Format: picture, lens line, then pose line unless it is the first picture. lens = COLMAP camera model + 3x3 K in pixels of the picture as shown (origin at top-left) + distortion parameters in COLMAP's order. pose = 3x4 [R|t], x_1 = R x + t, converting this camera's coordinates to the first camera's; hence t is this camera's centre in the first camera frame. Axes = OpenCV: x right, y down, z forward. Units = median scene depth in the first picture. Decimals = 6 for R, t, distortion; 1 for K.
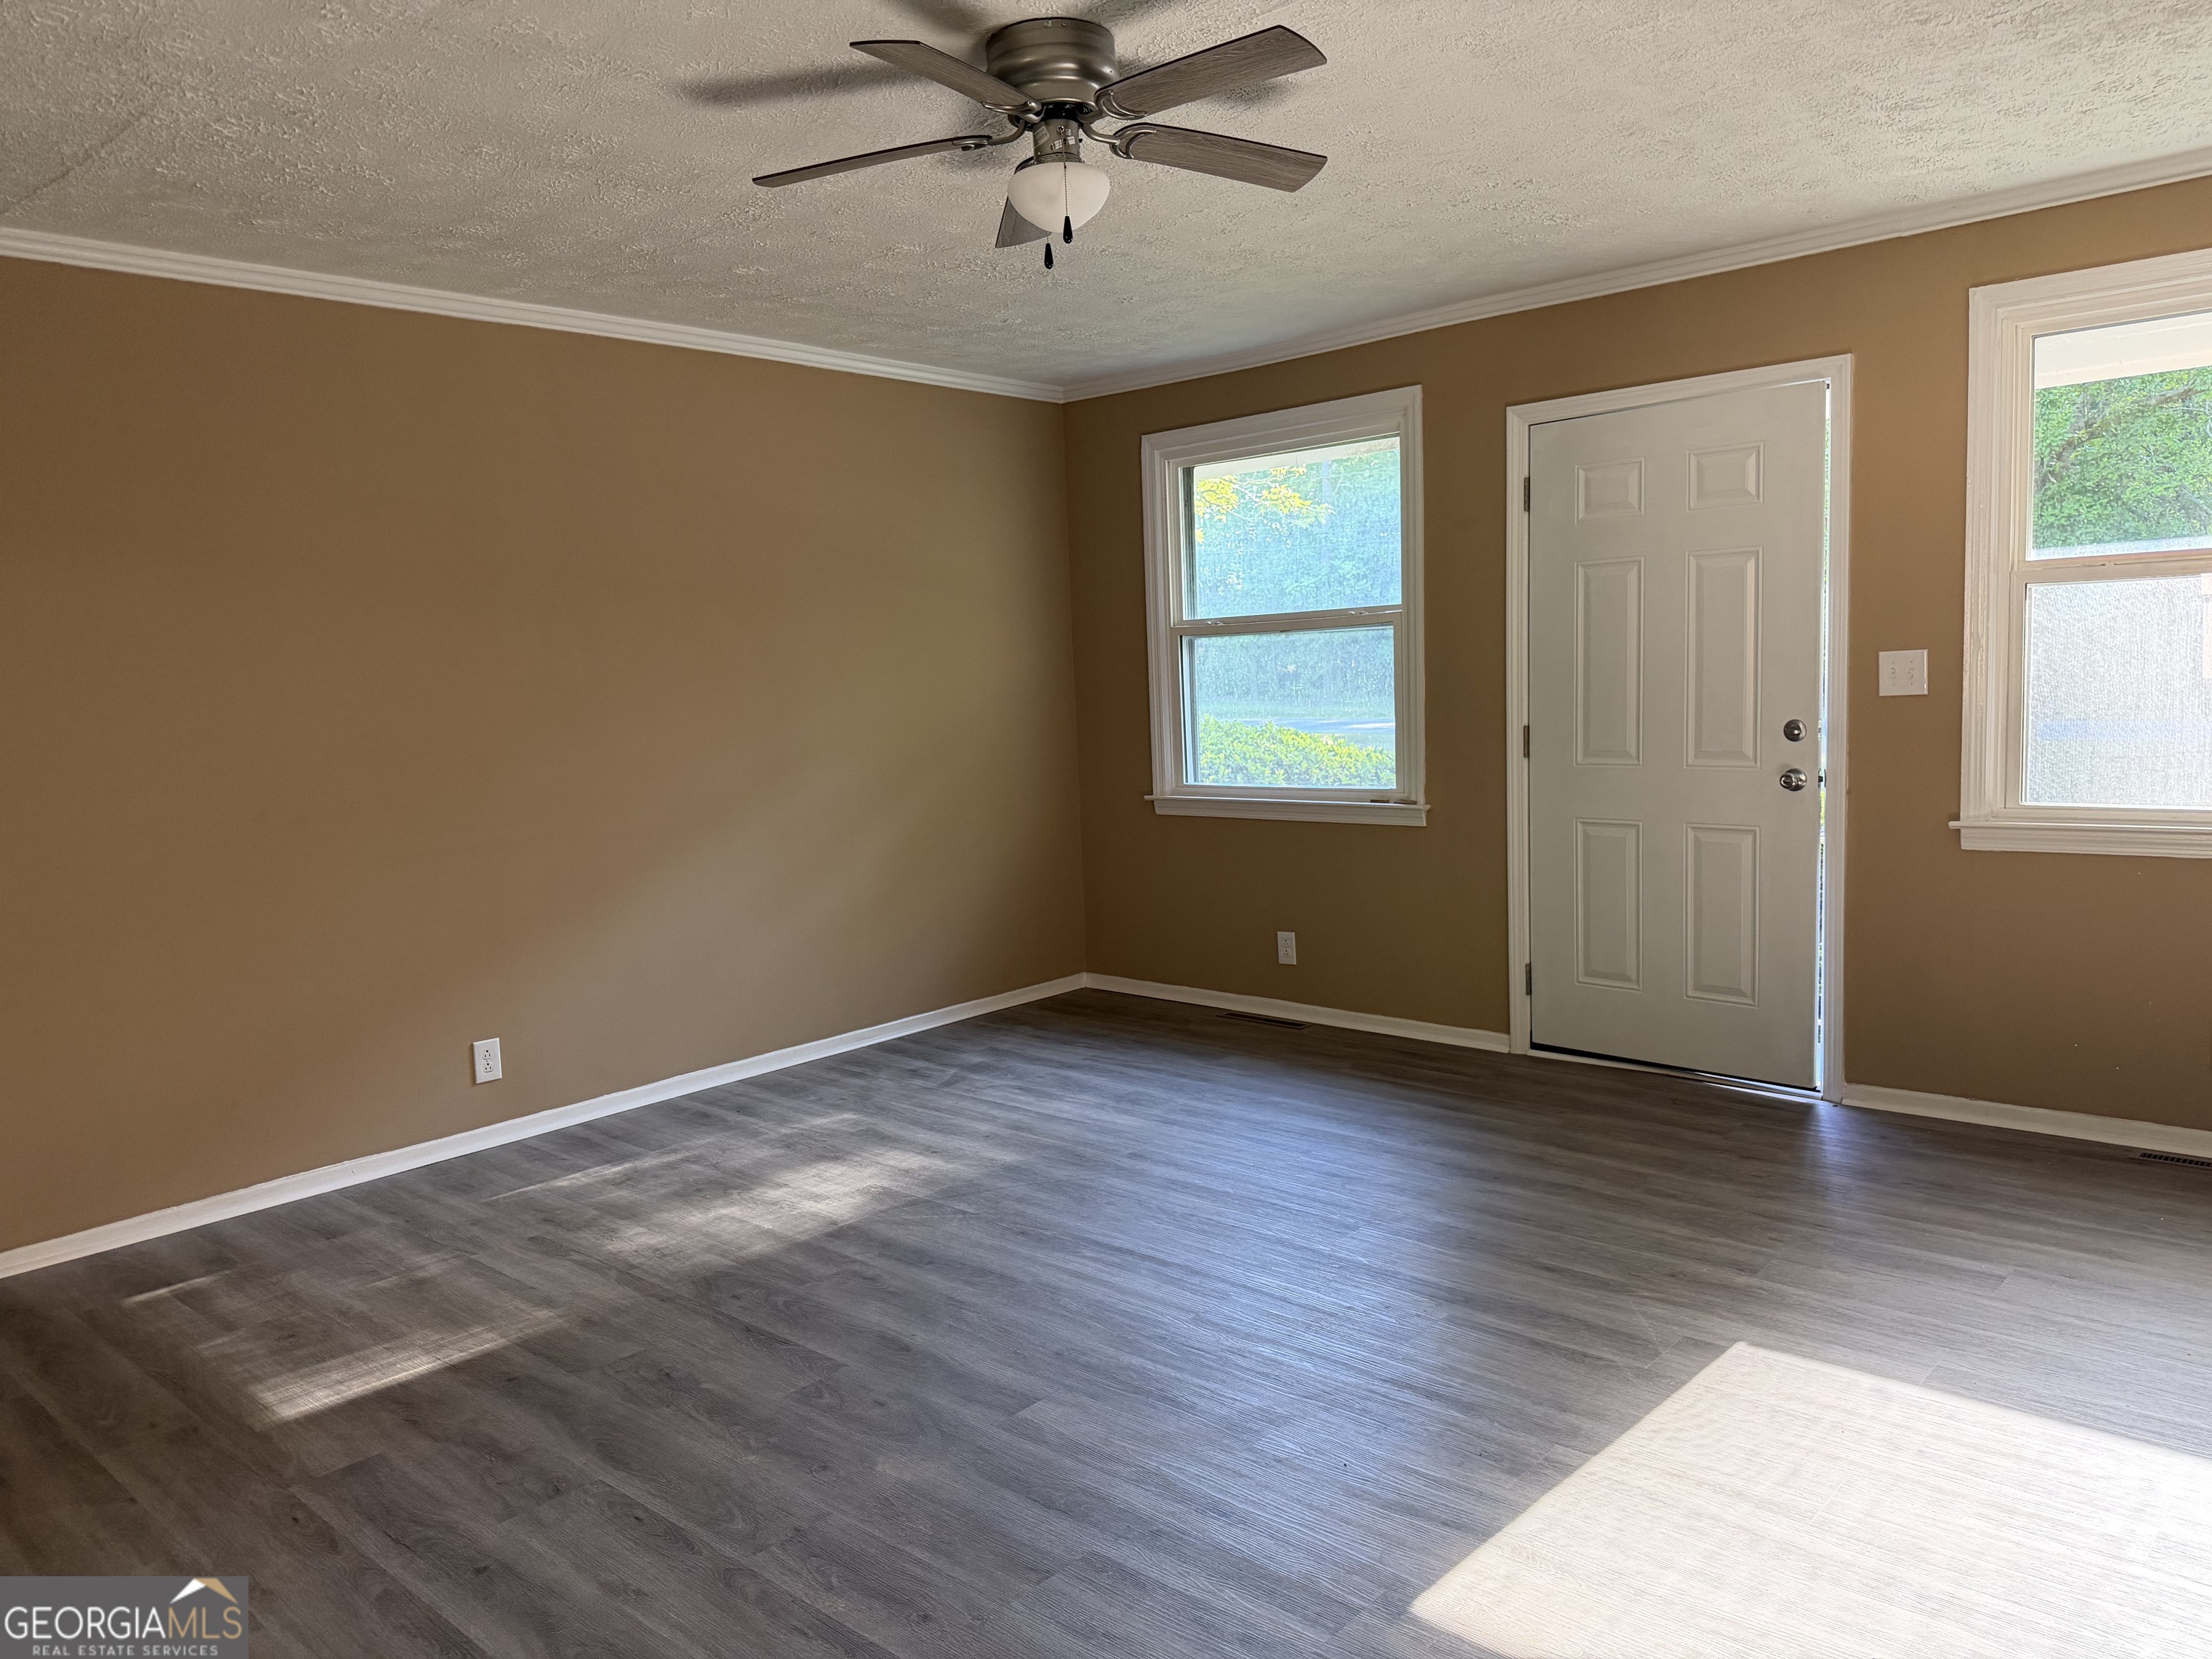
lens RADIAL K [[1584.8, 0, 1134.8], [0, 1584.8, 839.9], [0, 0, 1]] dist [0.031858, -0.036987]
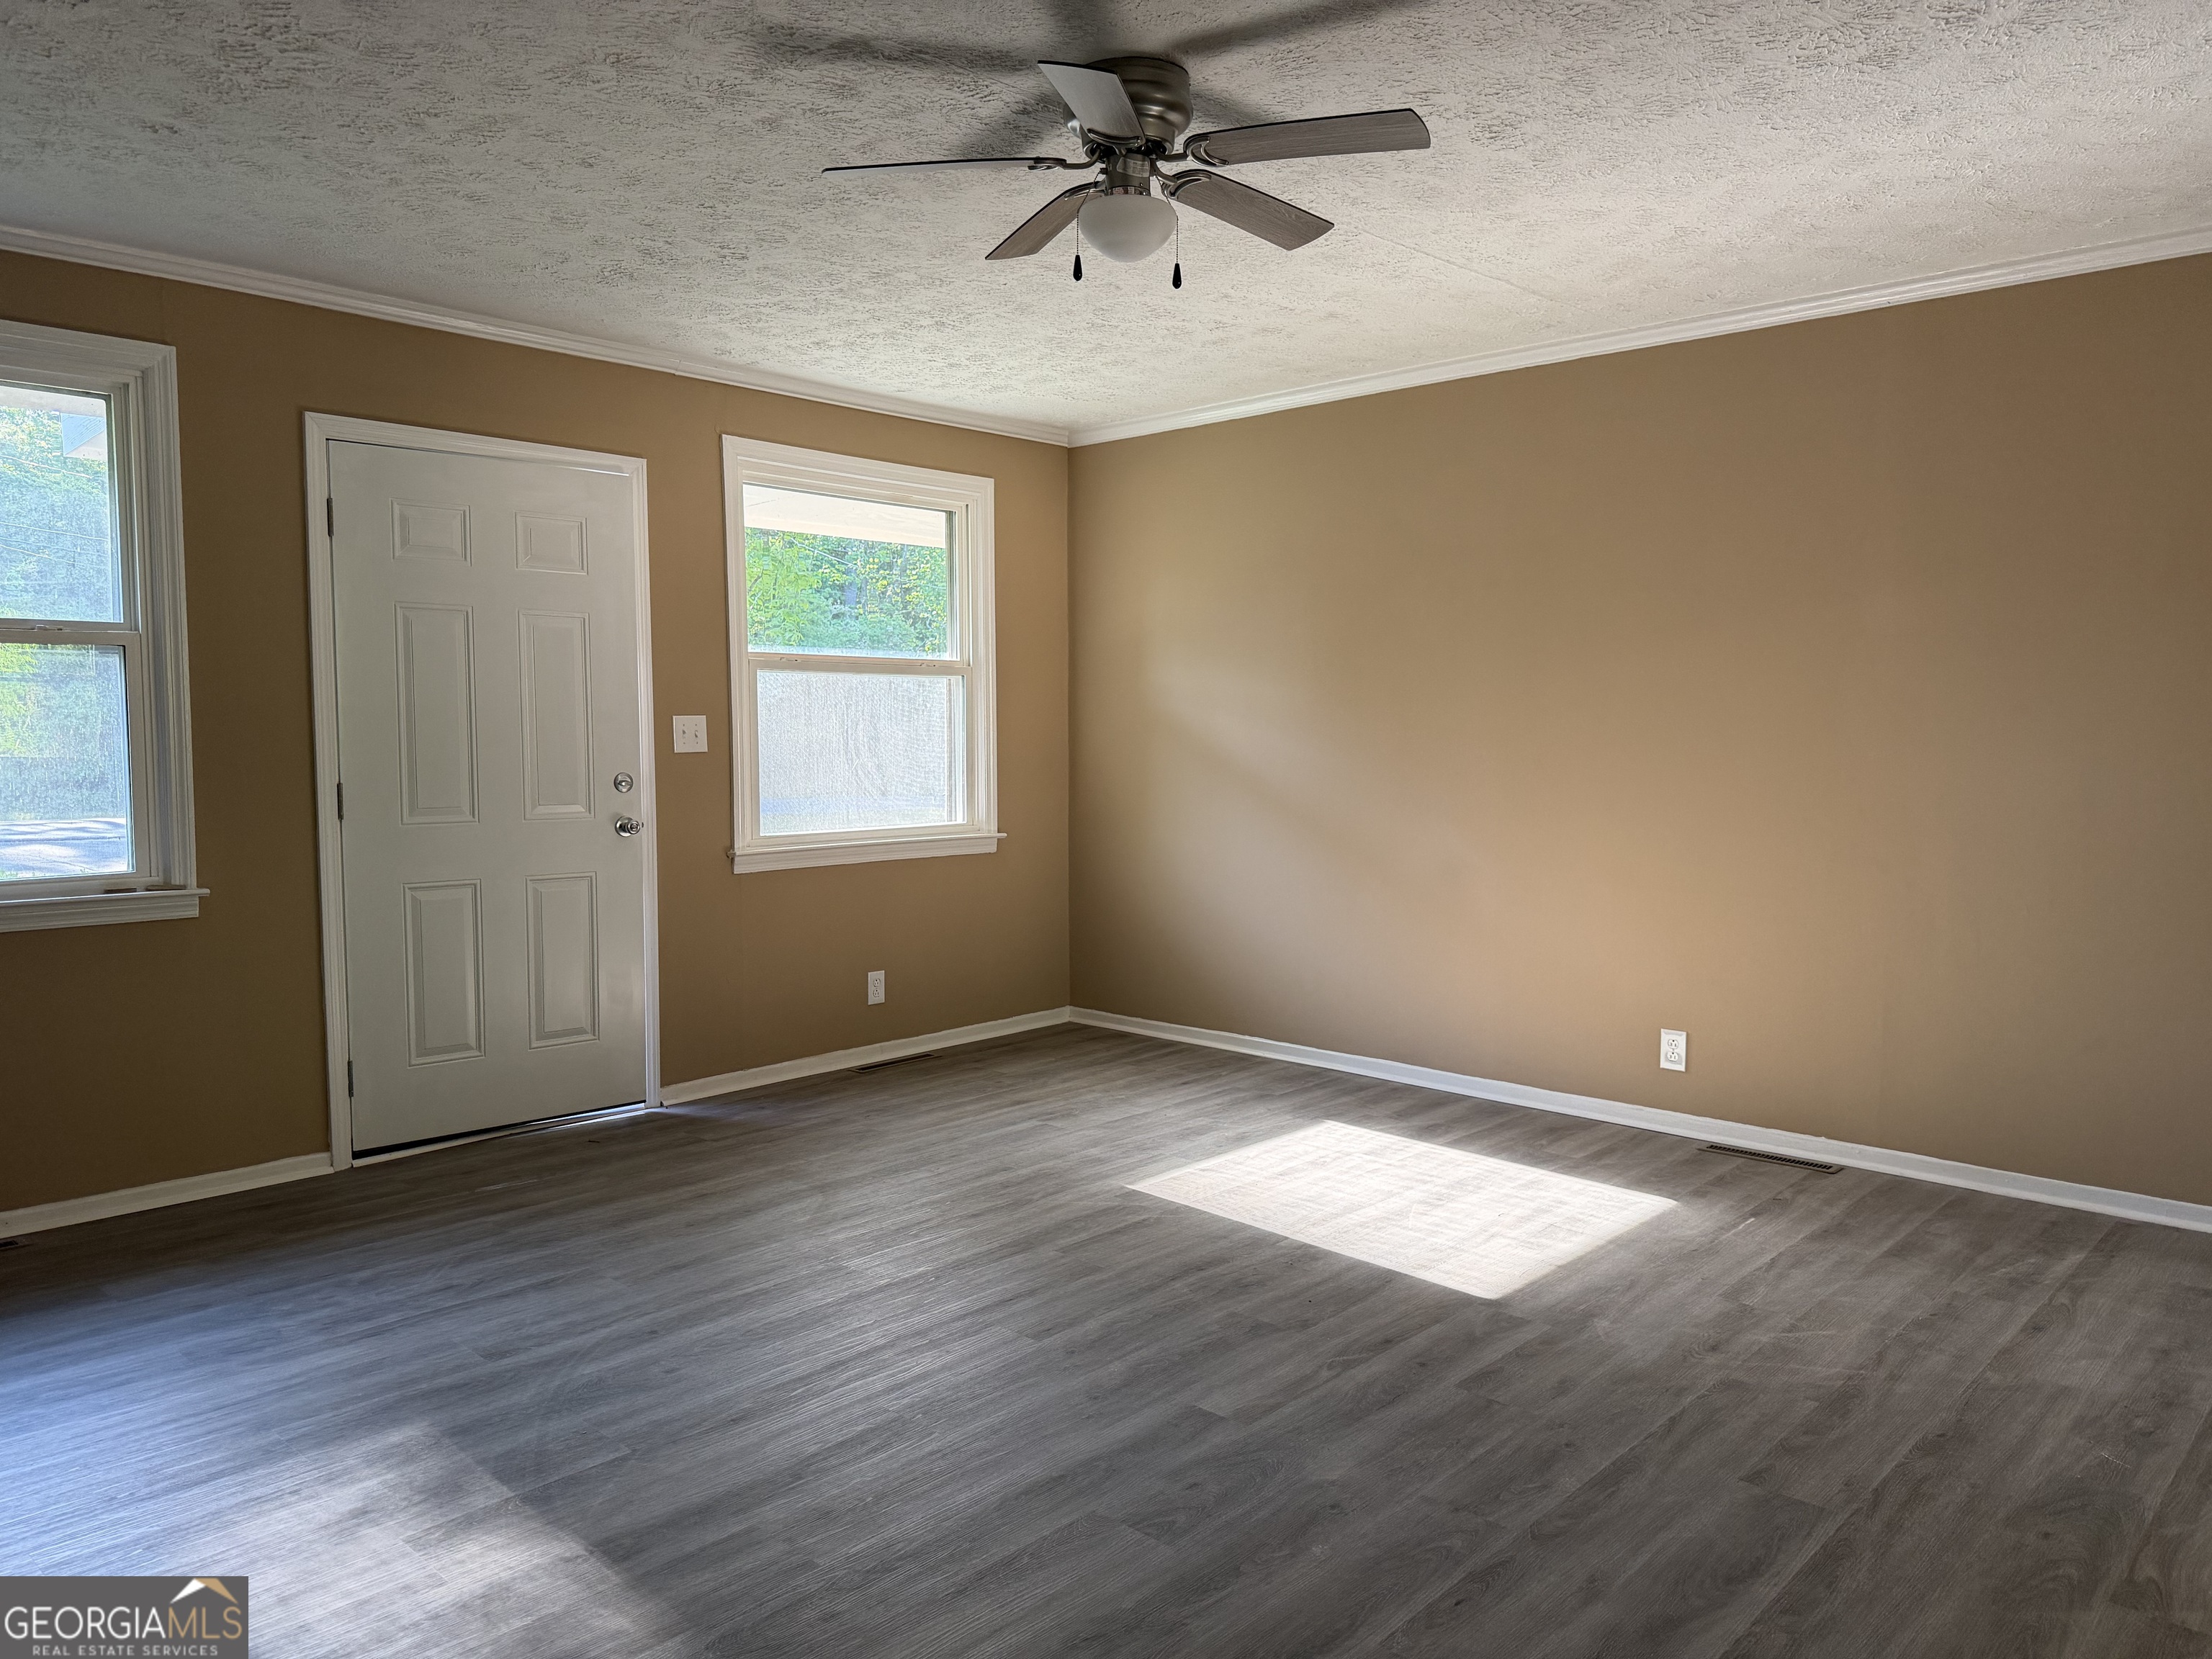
lens RADIAL K [[1553.7, 0, 1101.6], [0, 1553.7, 825.2], [0, 0, 1]] dist [0.093840, -0.087325]
pose [[0.012823, -0.026882, 0.999556, -0.720832], [0.106486, 0.993991, 0.025366, -0.032068], [-0.994231, 0.106114, 0.015609, 0.688924]]
